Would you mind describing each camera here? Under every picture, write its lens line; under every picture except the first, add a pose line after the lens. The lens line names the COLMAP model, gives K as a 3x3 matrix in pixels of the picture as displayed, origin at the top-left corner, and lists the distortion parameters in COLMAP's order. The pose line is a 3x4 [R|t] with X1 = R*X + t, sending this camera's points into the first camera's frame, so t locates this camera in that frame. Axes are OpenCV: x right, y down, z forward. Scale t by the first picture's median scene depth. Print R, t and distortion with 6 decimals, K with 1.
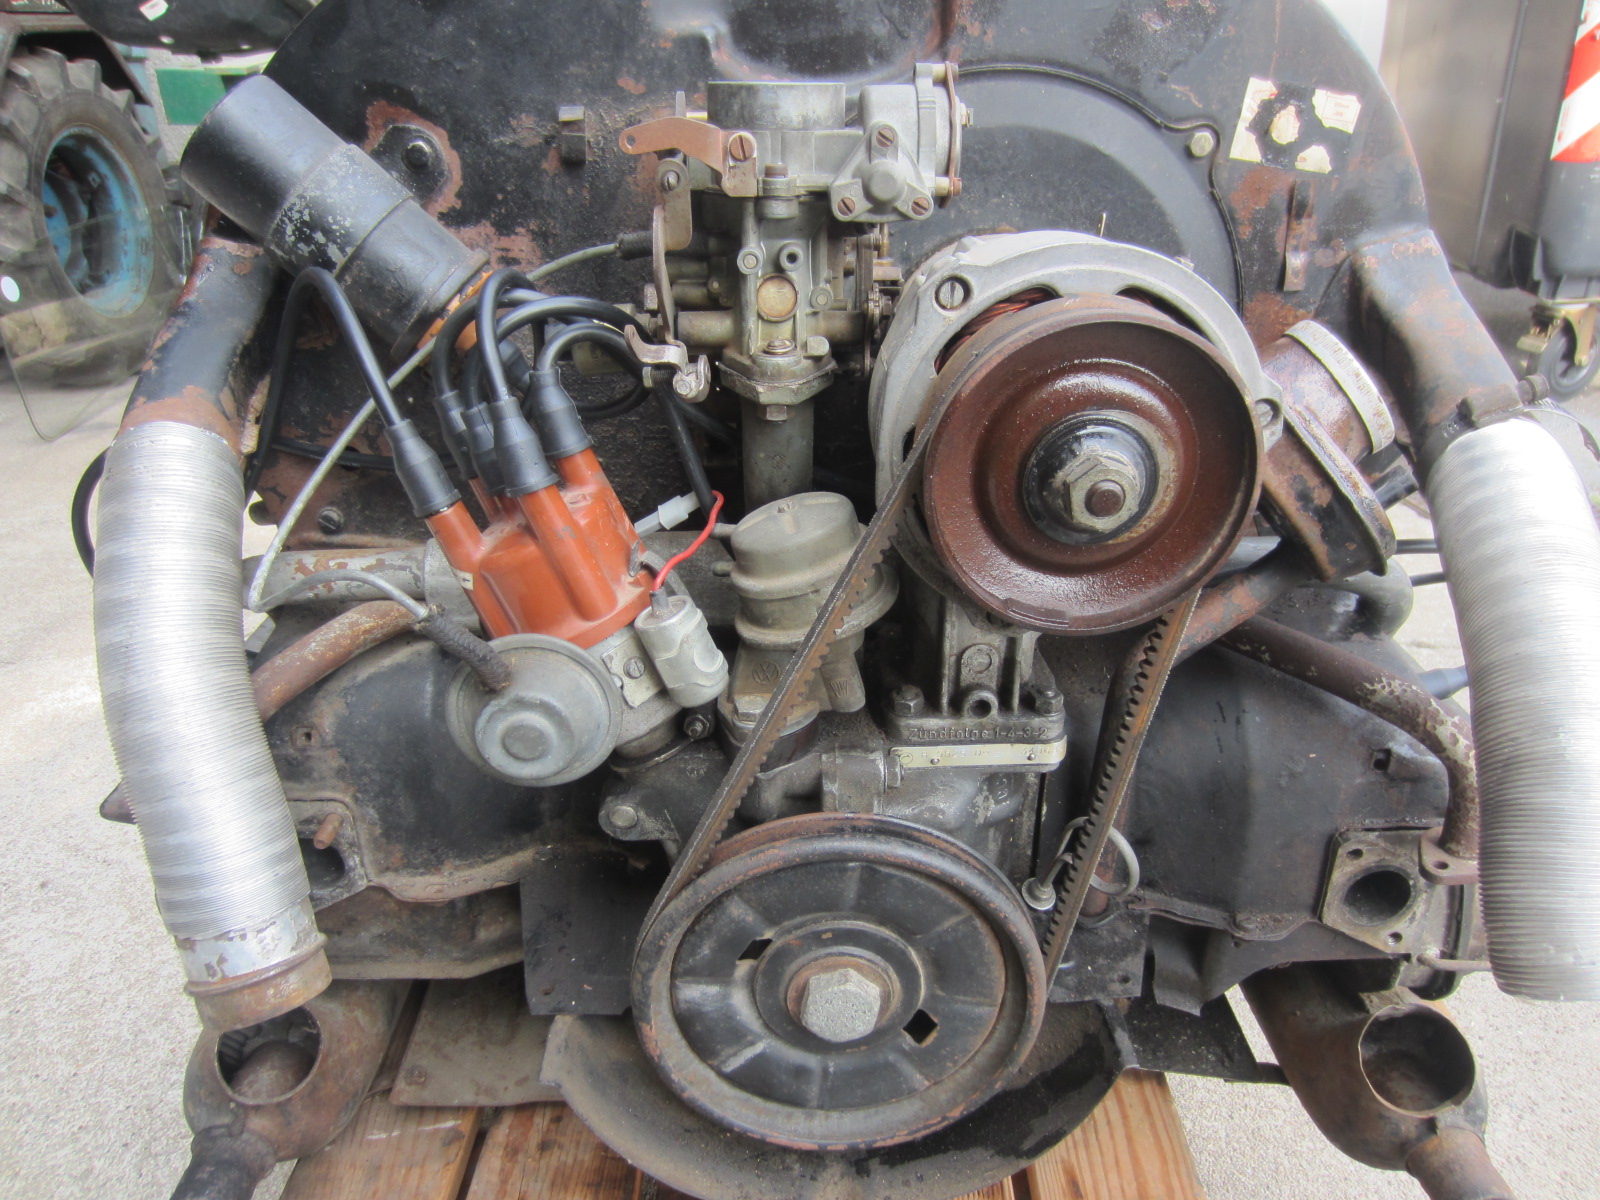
lens RADIAL K [[1132.8, 0, 800.0], [0, 1132.8, 600.0], [0, 0, 1]] dist [-0.046117, 0.024507]
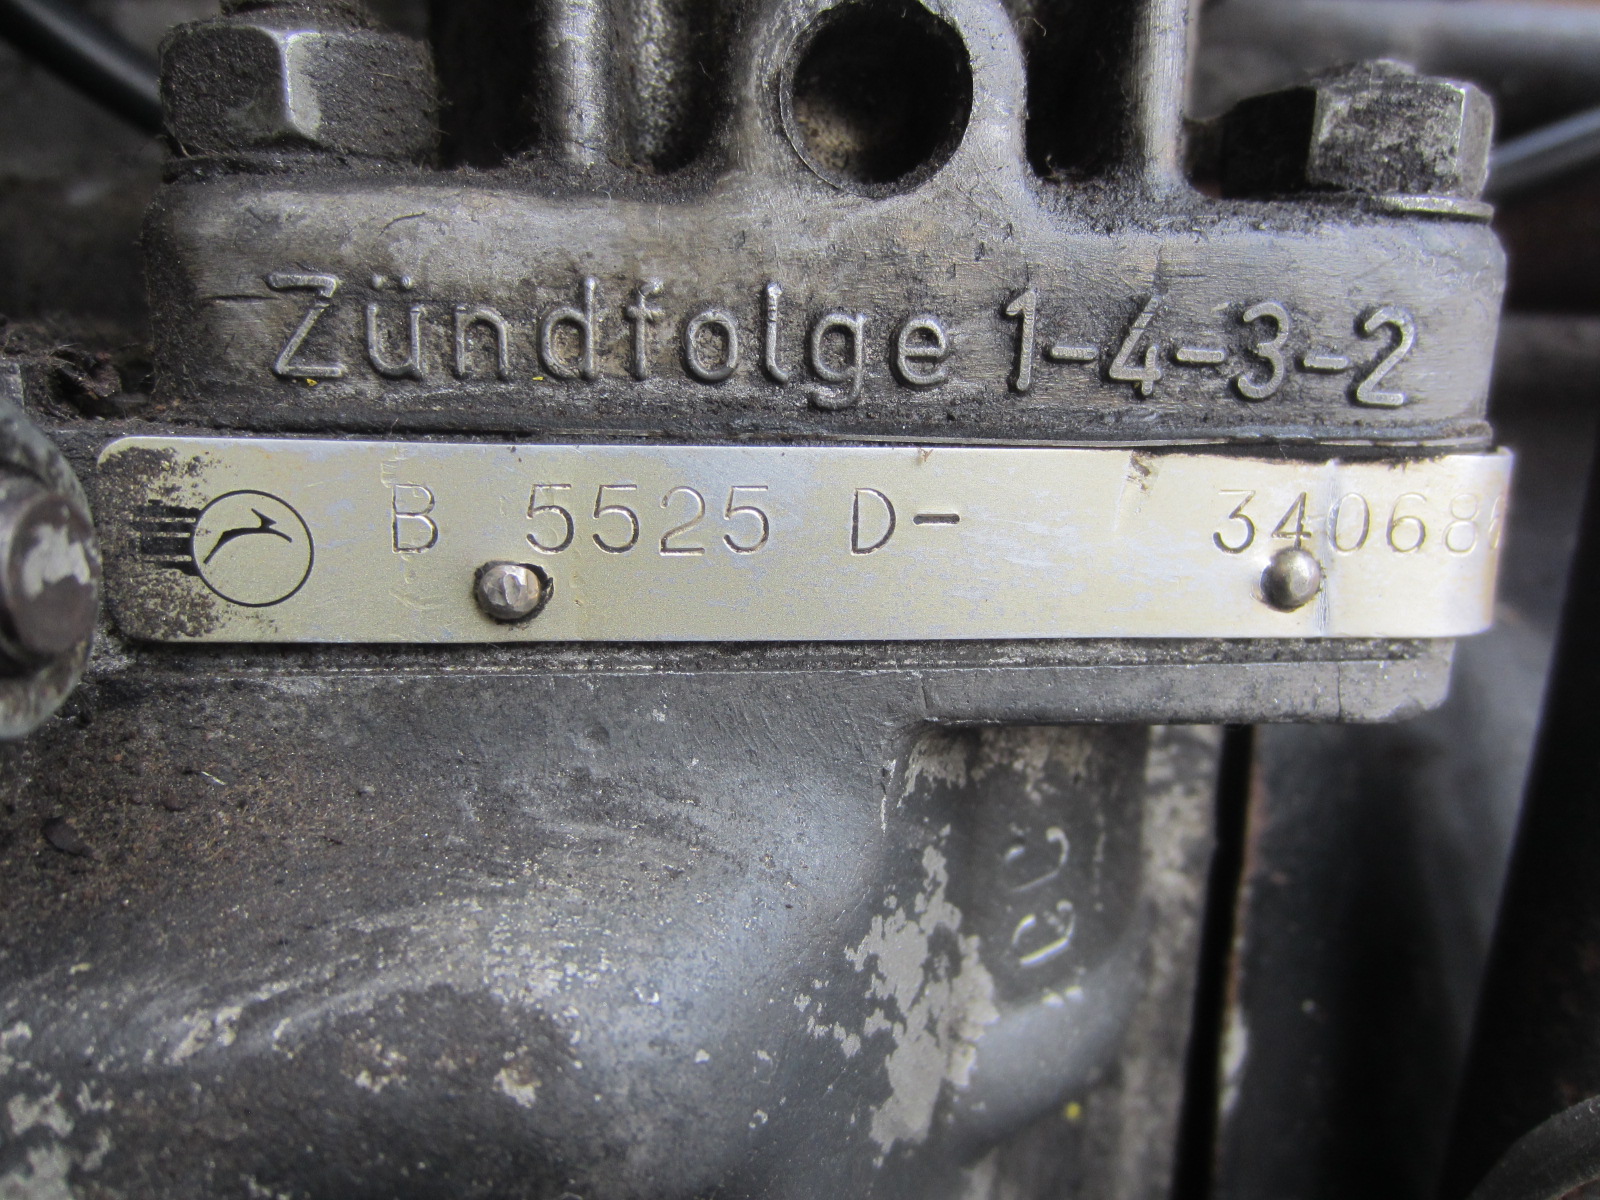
lens RADIAL K [[1132.8, 0, 800.0], [0, 1132.8, 600.0], [0, 0, 1]] dist [-0.046117, 0.024507]
pose [[0.997782, 0.014779, 0.064911, 0.141010], [0.000428, 0.973603, -0.228248, 0.169667], [-0.066570, 0.227769, 0.971437, 0.878979]]
